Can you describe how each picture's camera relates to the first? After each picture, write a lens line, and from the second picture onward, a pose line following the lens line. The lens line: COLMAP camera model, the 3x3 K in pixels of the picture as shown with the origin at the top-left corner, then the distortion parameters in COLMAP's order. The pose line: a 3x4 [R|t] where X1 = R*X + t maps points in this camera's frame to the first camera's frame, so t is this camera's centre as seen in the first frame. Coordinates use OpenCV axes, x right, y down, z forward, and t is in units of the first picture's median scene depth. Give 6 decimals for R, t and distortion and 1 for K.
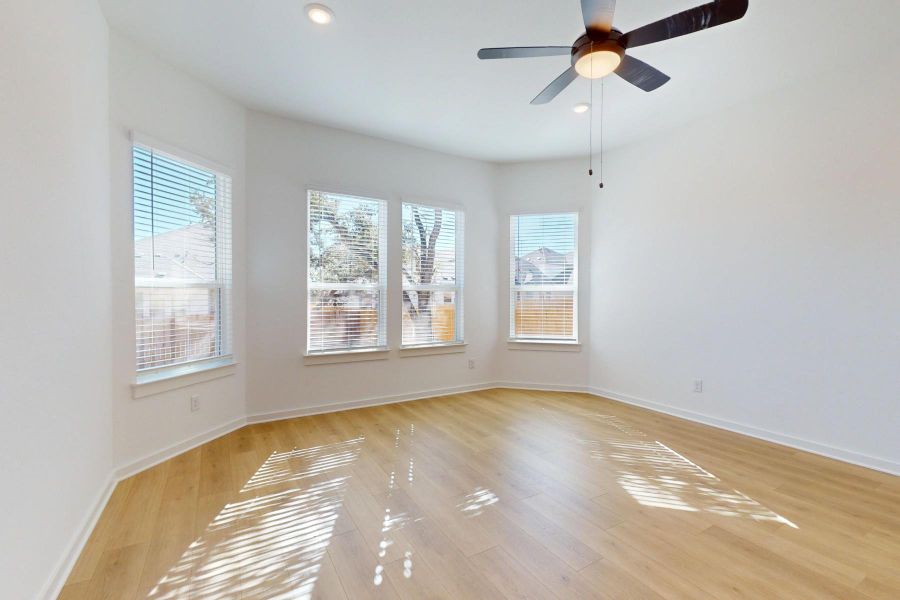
lens RADIAL K [[391.1, 0, 454.8], [0, 391.1, 303.0], [0, 0, 1]] dist [0.001291, -0.000353]
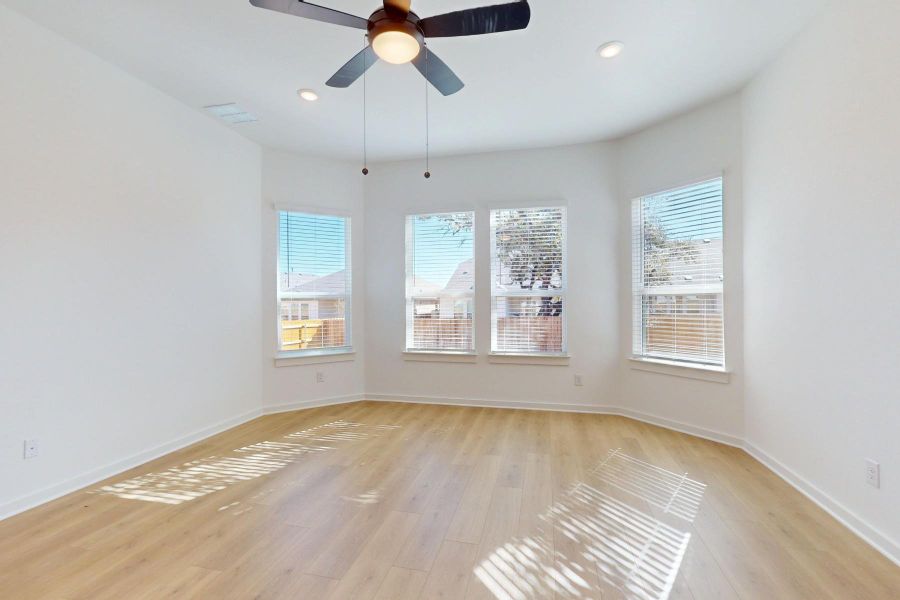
lens RADIAL K [[391.1, 0, 450.6], [0, 391.1, 301.0], [0, 0, 1]] dist [0.001291, -0.000353]
pose [[0.705891, -0.005685, -0.708297, 0.516716], [-0.004368, 0.999914, -0.012378, -0.007809], [0.708307, 0.011831, 0.705806, 0.219146]]
